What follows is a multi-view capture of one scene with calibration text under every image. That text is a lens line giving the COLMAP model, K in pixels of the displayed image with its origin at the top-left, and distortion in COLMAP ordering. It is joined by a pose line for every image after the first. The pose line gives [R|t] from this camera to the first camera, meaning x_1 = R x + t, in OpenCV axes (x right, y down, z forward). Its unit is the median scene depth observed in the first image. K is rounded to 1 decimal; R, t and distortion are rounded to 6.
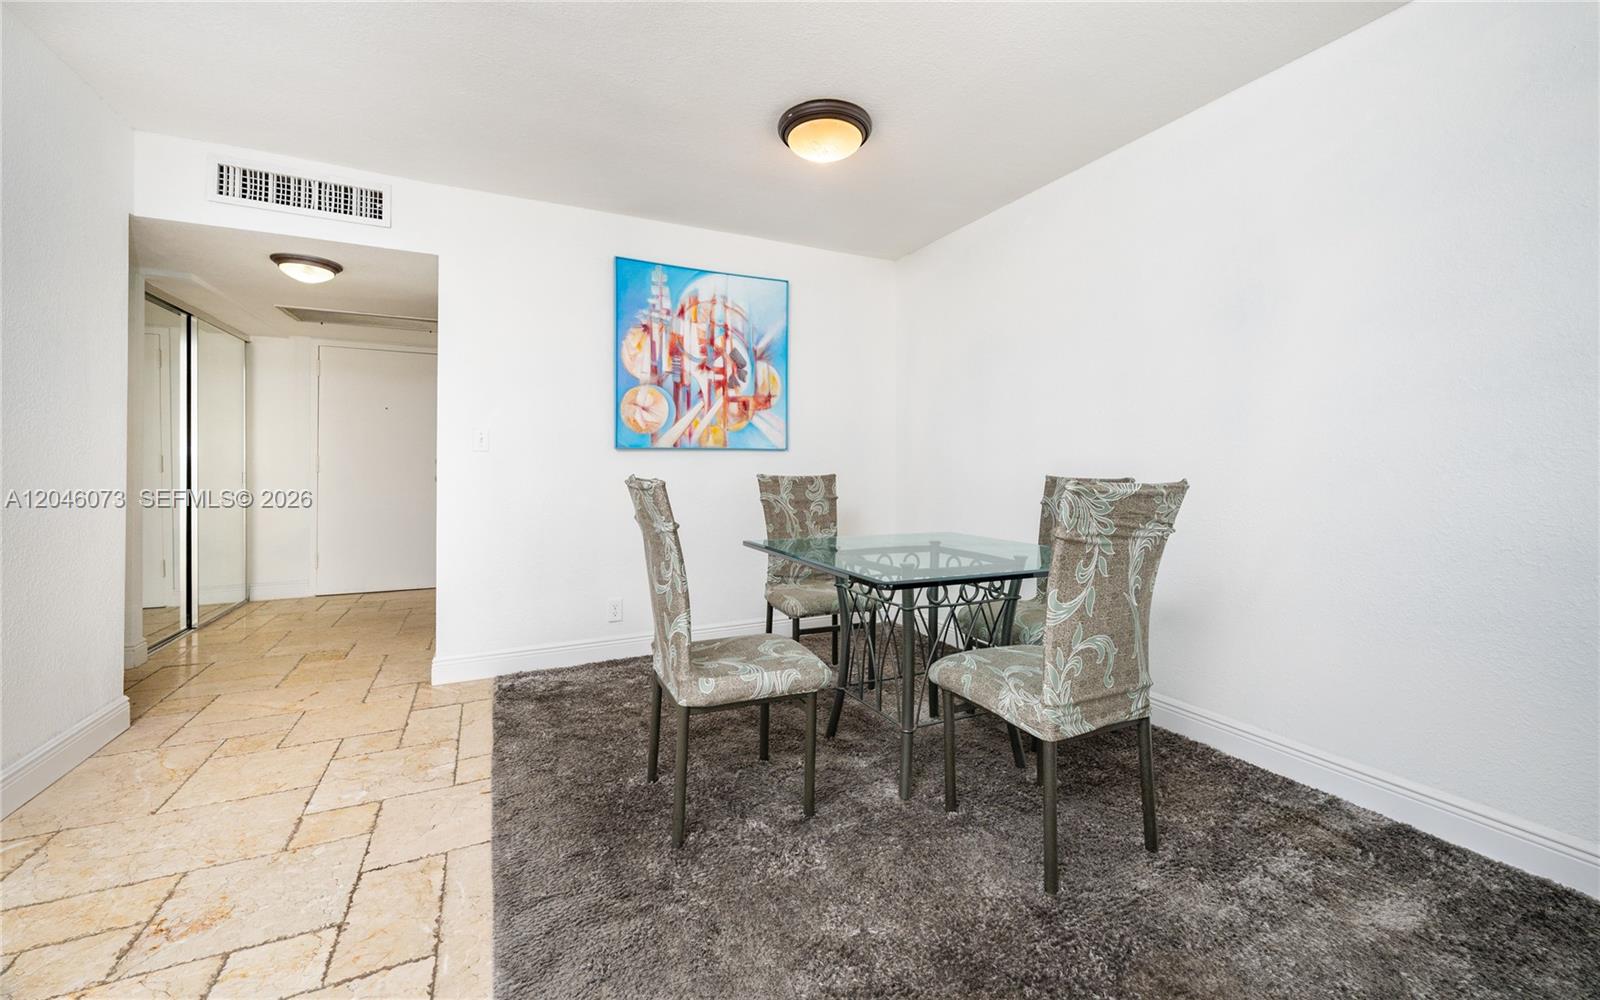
lens RADIAL K [[638.7, 0, 801.8], [0, 638.7, 472.4], [0, 0, 1]] dist [0.000164, 0.000024]
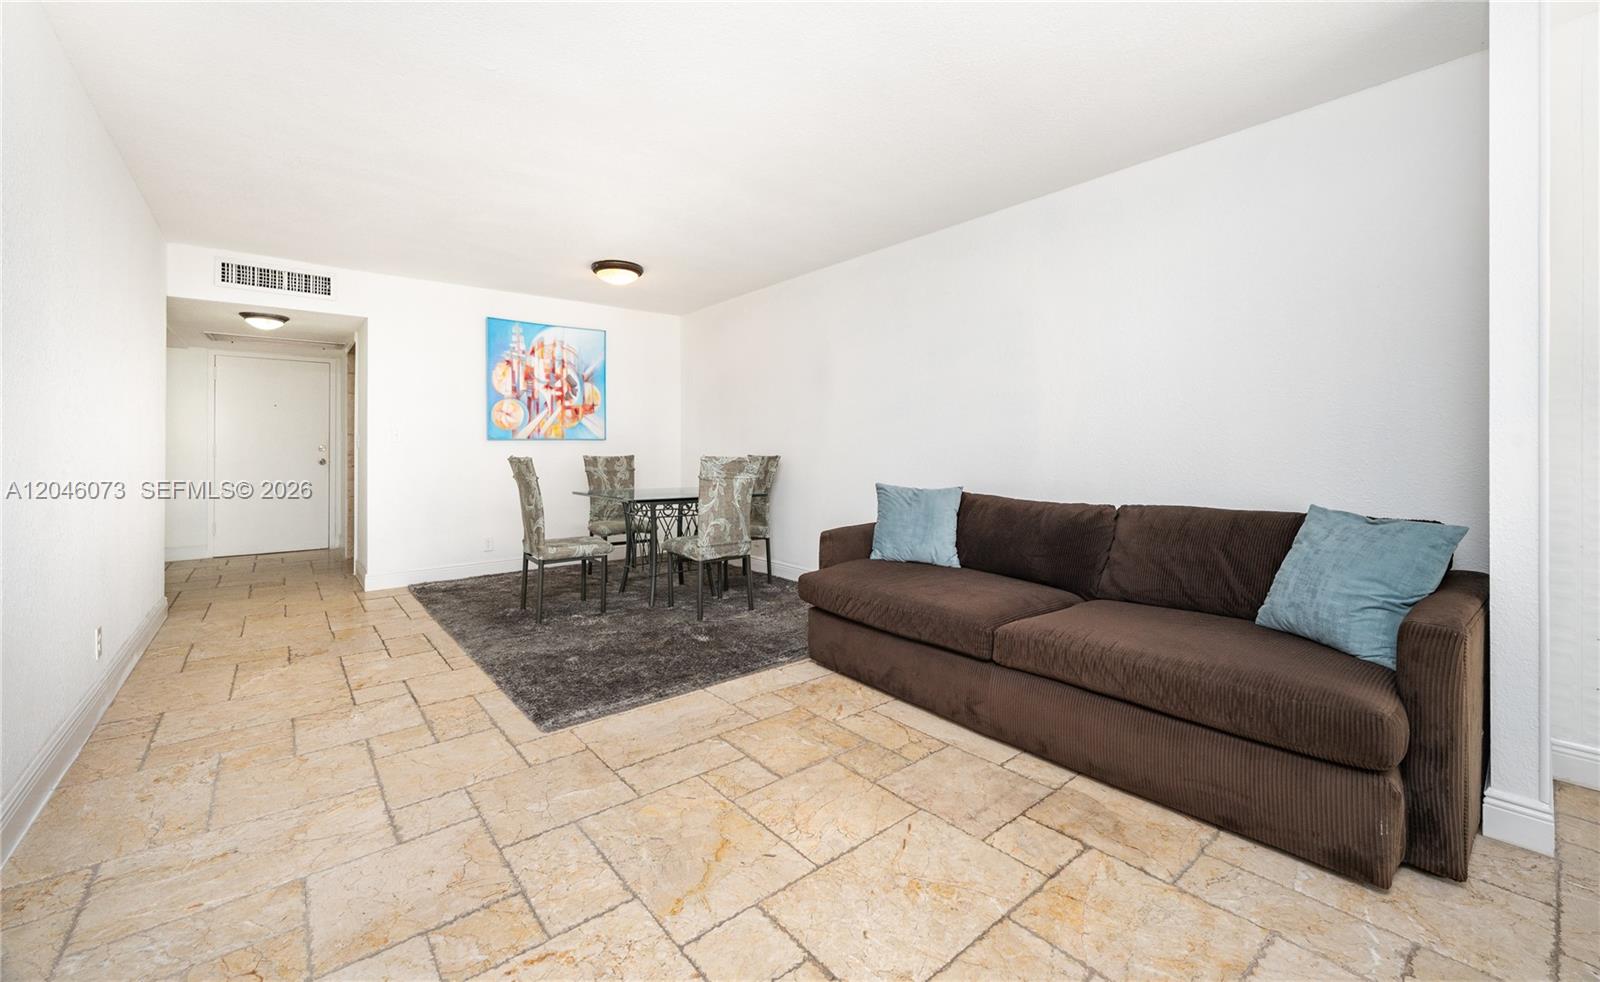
lens RADIAL K [[627.9, 0, 800.7], [0, 627.9, 449.9], [0, 0, 1]] dist [-0.000613, -0.000178]
pose [[0.972437, -0.006336, 0.233079, 0.090682], [0.008221, 0.999941, -0.007118, 0.004481], [-0.233020, 0.008838, 0.972432, -0.651005]]
